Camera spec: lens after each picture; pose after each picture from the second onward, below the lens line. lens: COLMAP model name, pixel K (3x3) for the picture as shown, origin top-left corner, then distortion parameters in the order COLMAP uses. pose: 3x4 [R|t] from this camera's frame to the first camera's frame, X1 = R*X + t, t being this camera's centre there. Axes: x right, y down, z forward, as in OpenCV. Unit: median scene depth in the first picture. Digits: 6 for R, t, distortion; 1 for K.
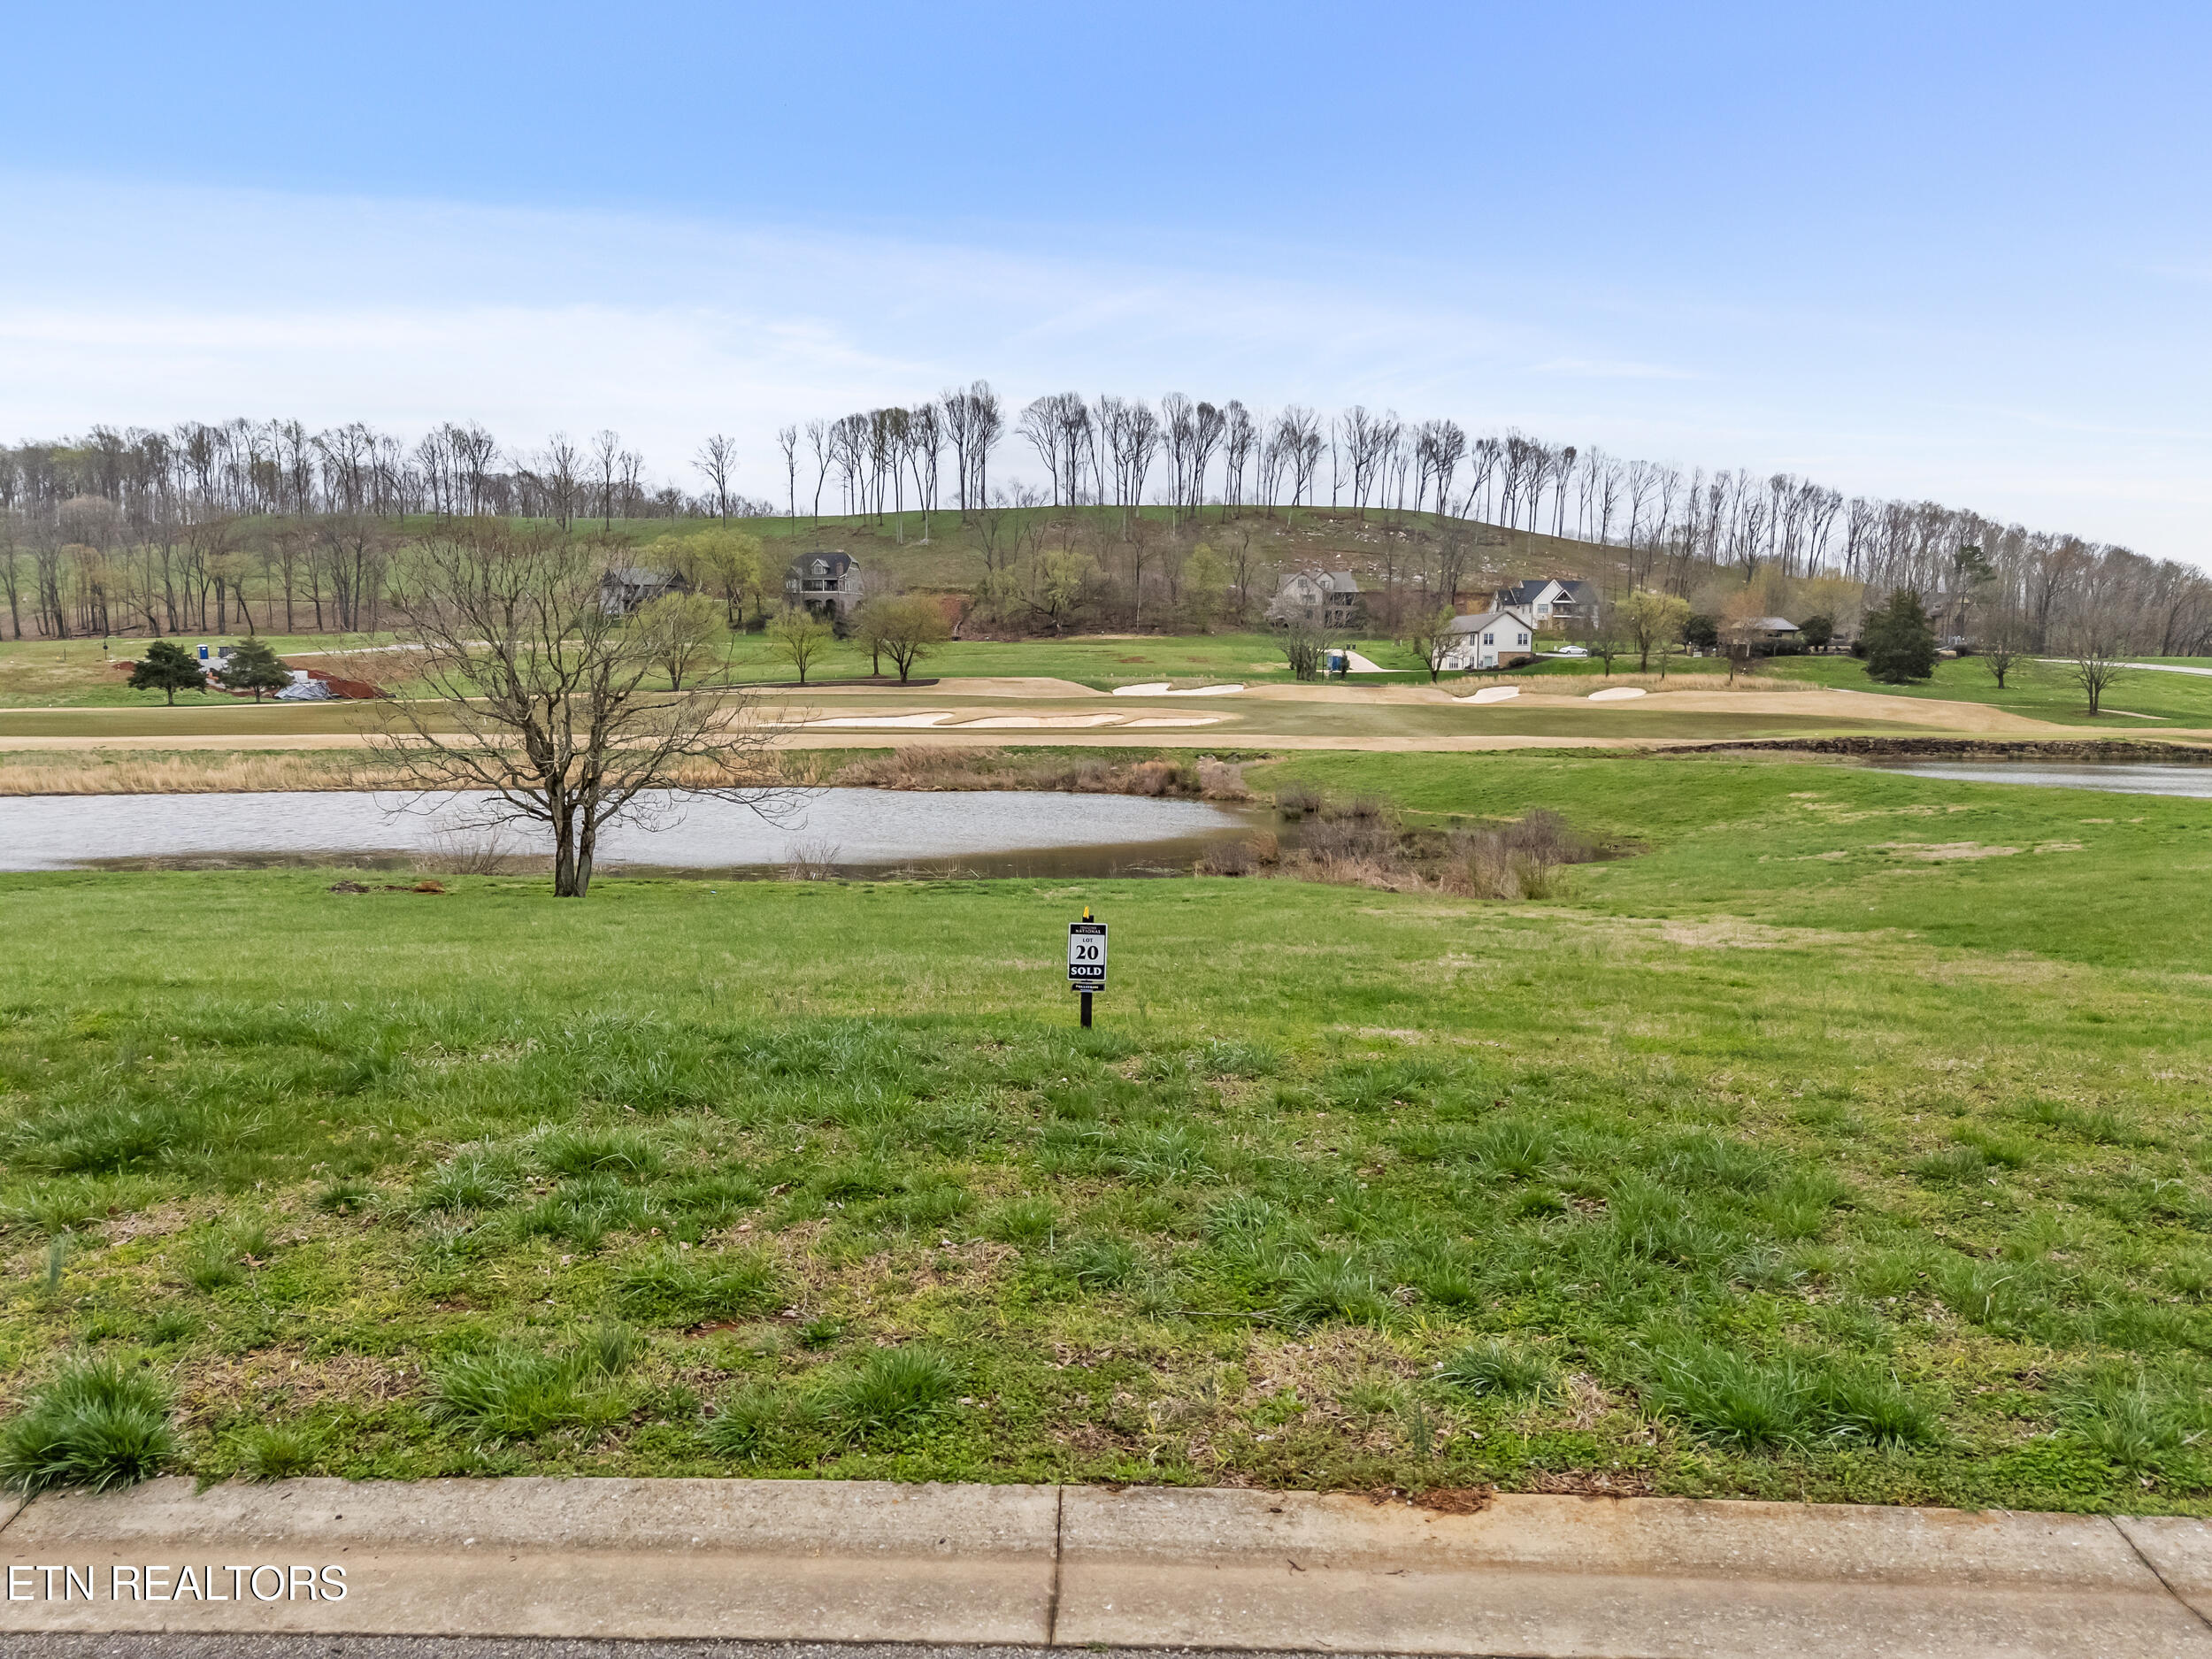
lens RADIAL K [[1618.9, 0, 1108.8], [0, 1618.9, 837.2], [0, 0, 1]] dist [0.077189, -0.062596]
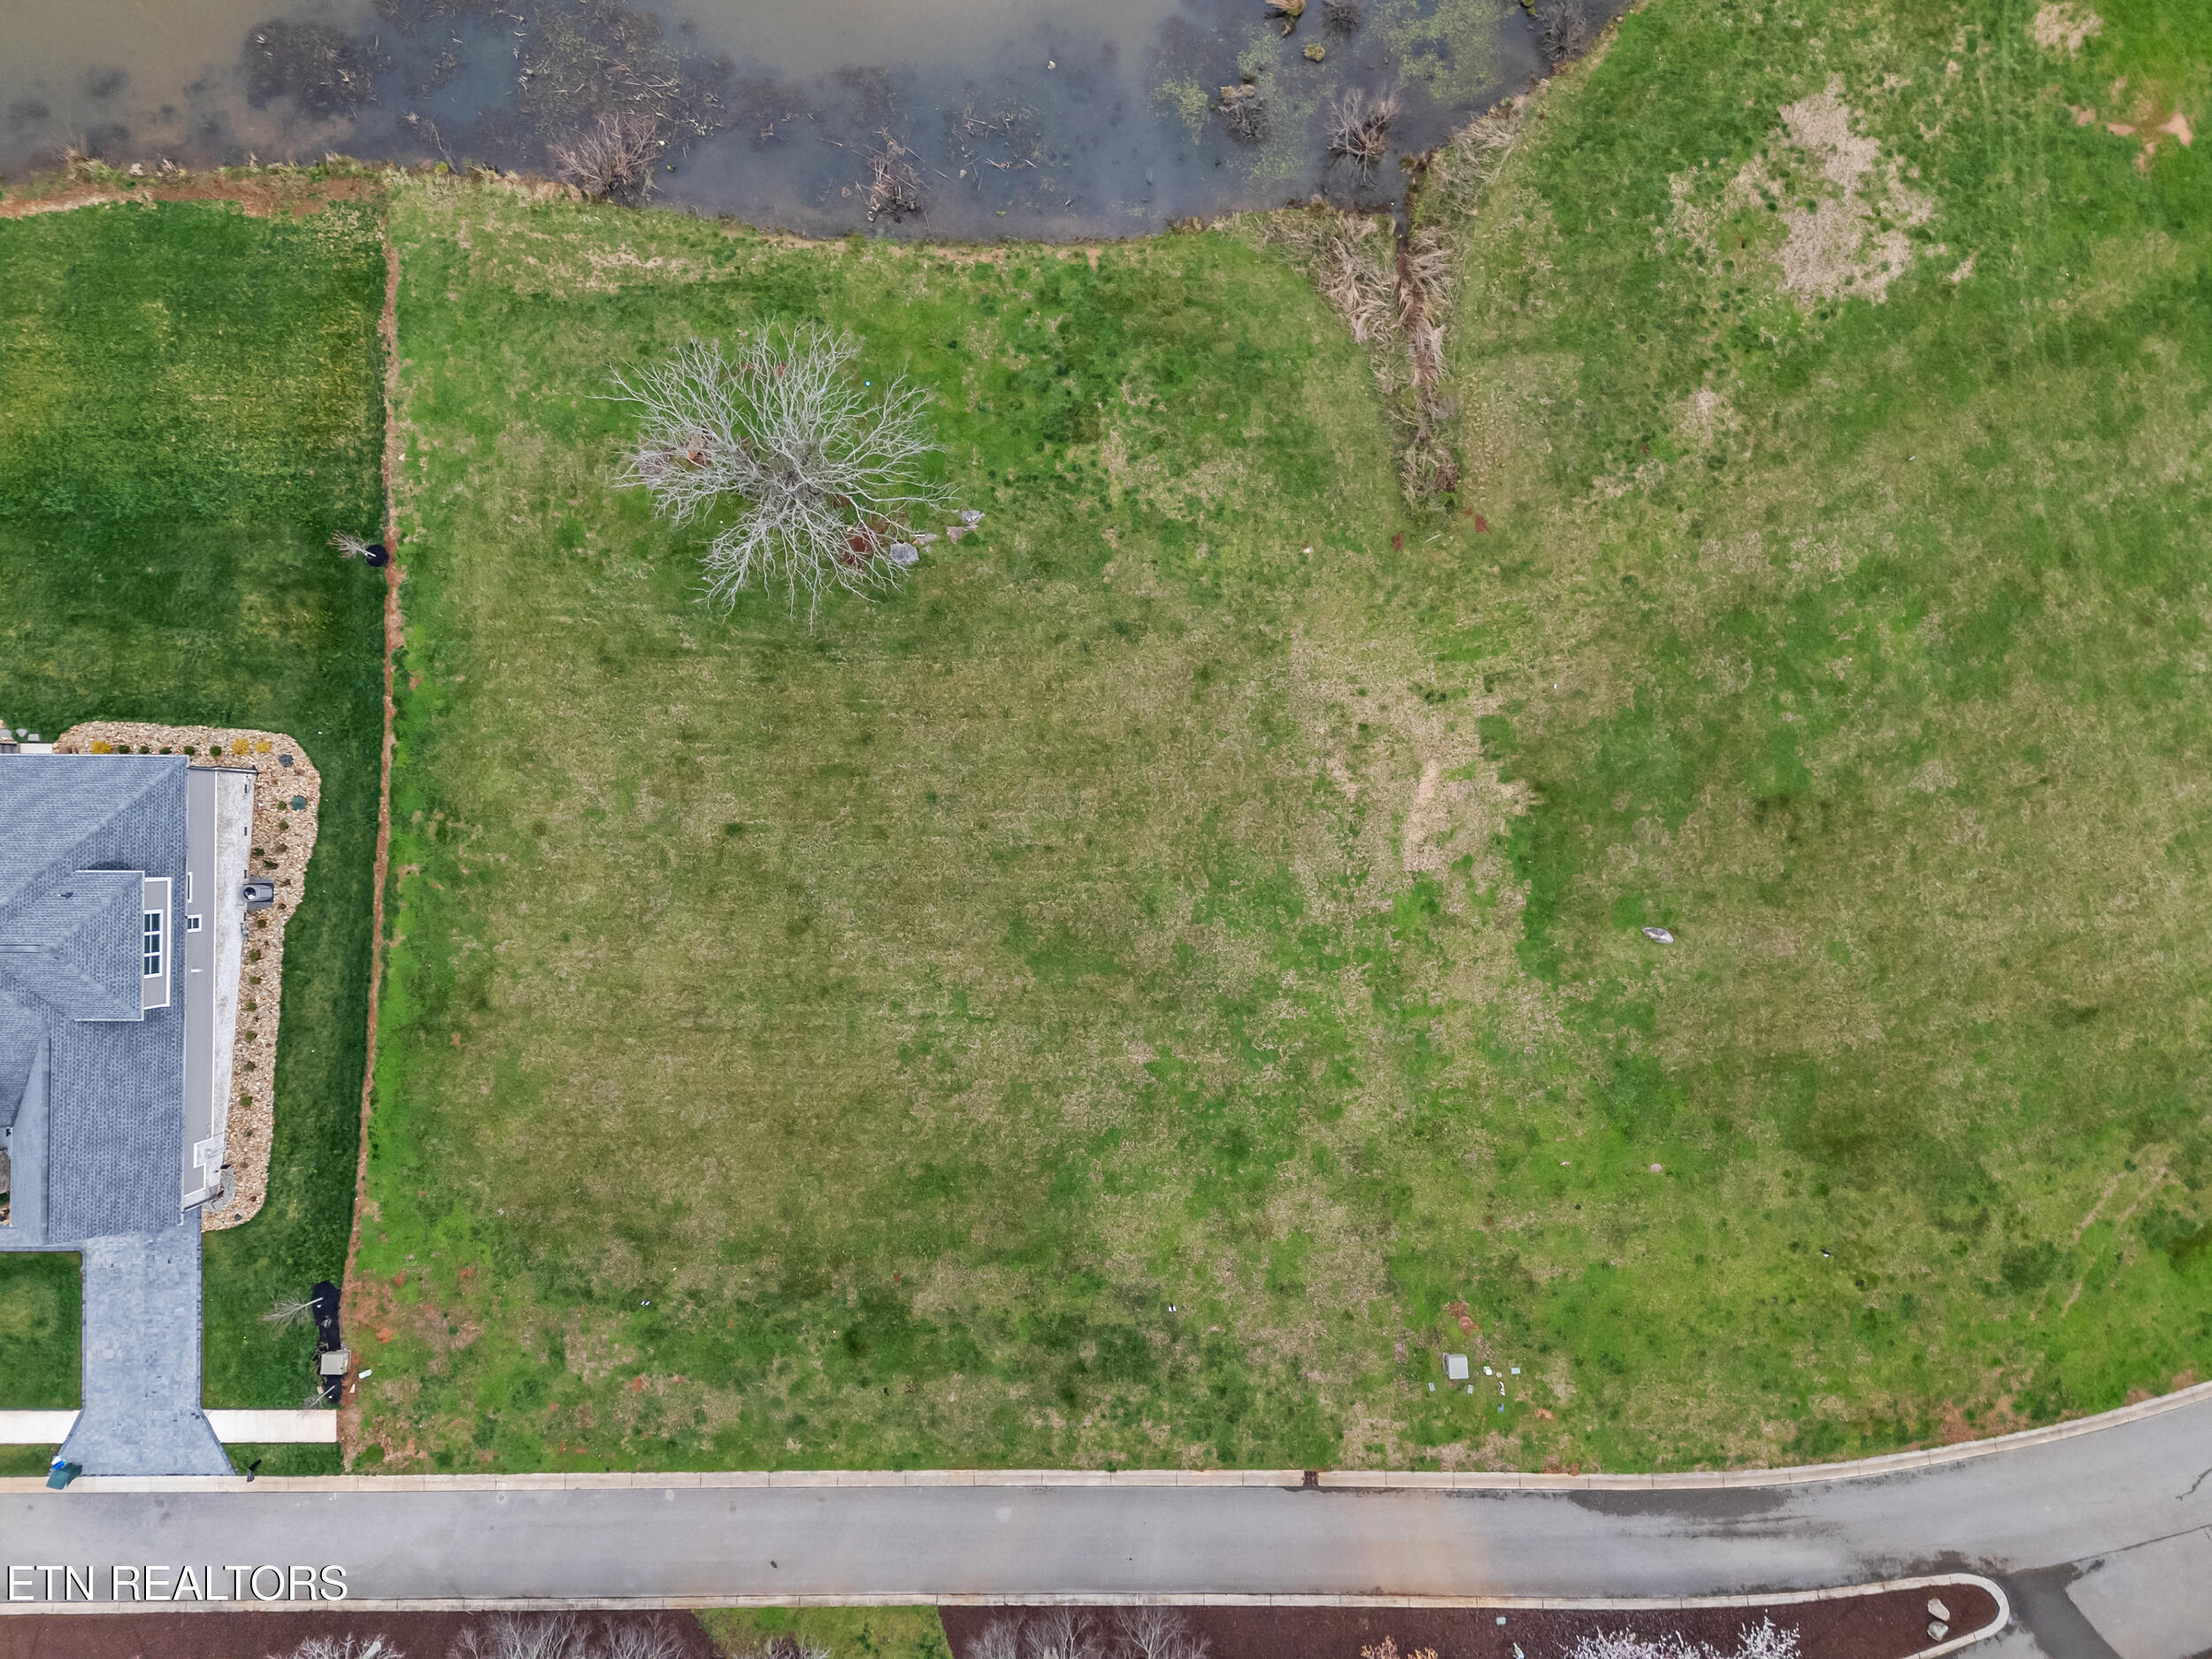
lens RADIAL K [[1618.9, 0, 1094.3], [0, 1618.9, 835.7], [0, 0, 1]] dist [0.077189, -0.062596]
pose [[0.999730, -0.023137, 0.002250, -0.008053], [-0.000205, 0.088014, 0.996119, -0.177707], [-0.023245, -0.995851, 0.087985, 0.064453]]
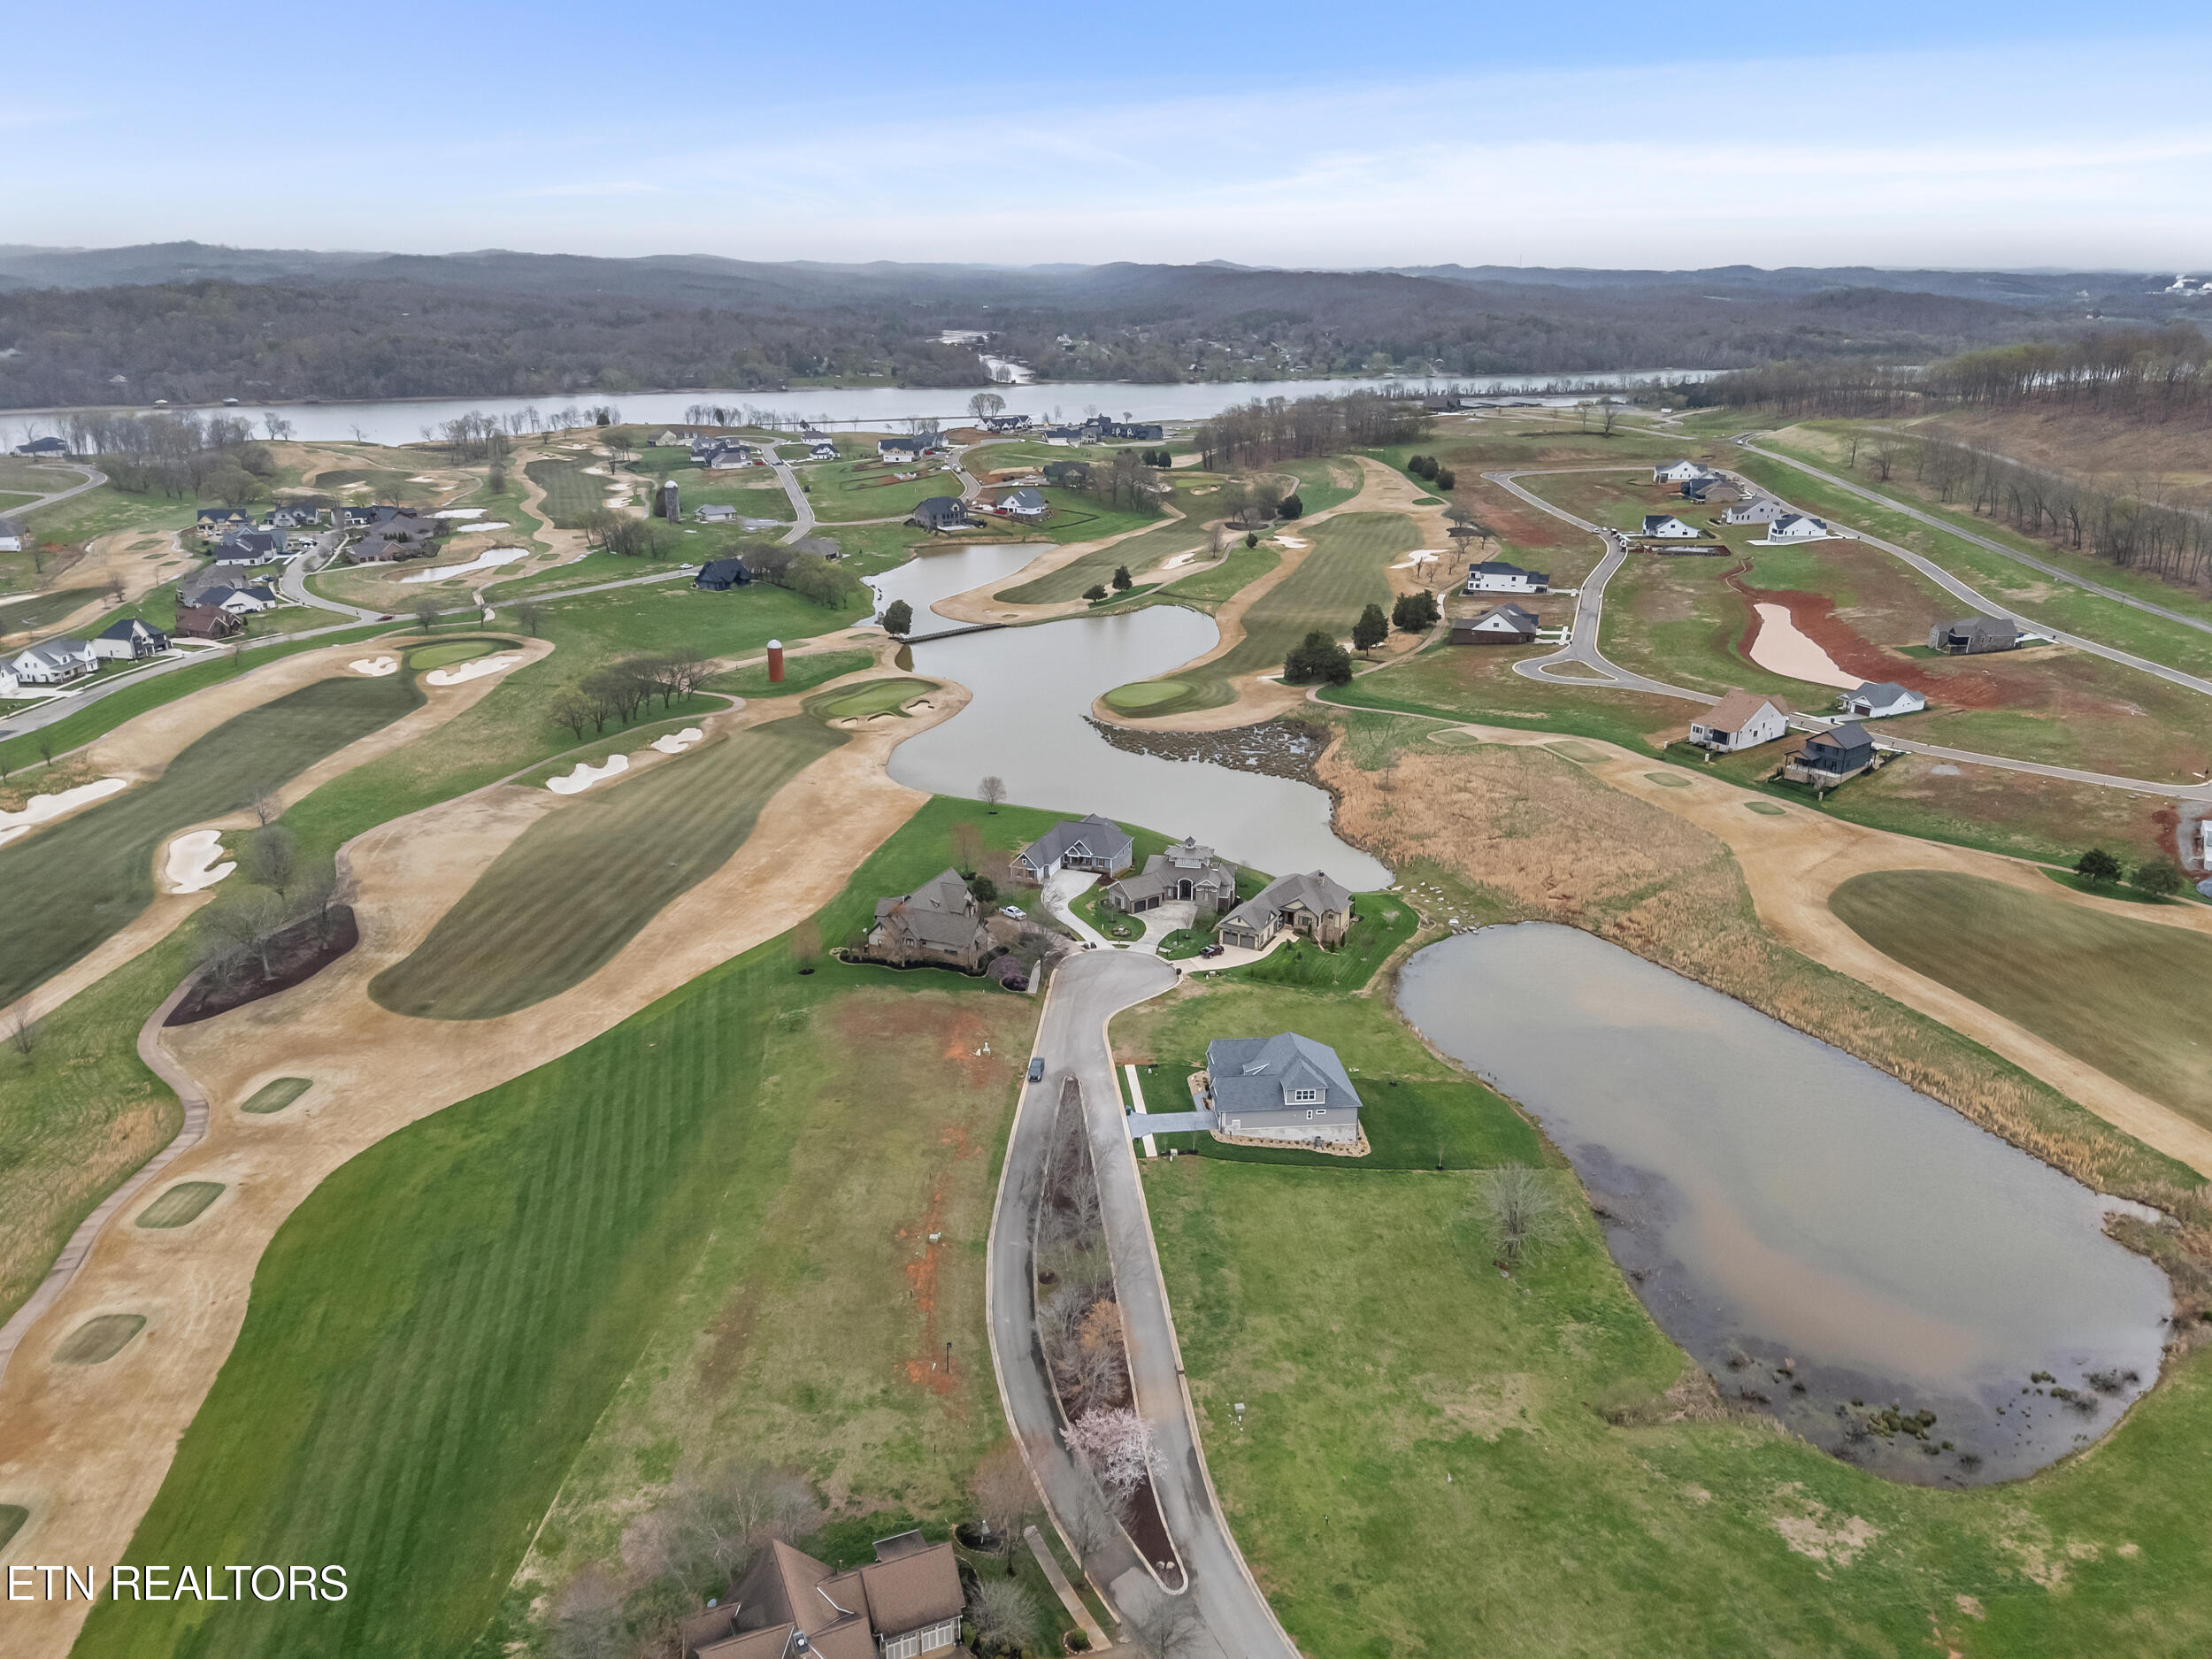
lens RADIAL K [[1618.9, 0, 1108.3], [0, 1618.9, 838.7], [0, 0, 1]] dist [0.077189, -0.062596]
pose [[0.131415, 0.330622, -0.934569, 0.357619], [-0.088645, 0.942888, 0.321099, -0.256946], [0.987356, 0.040648, 0.153217, -0.077861]]
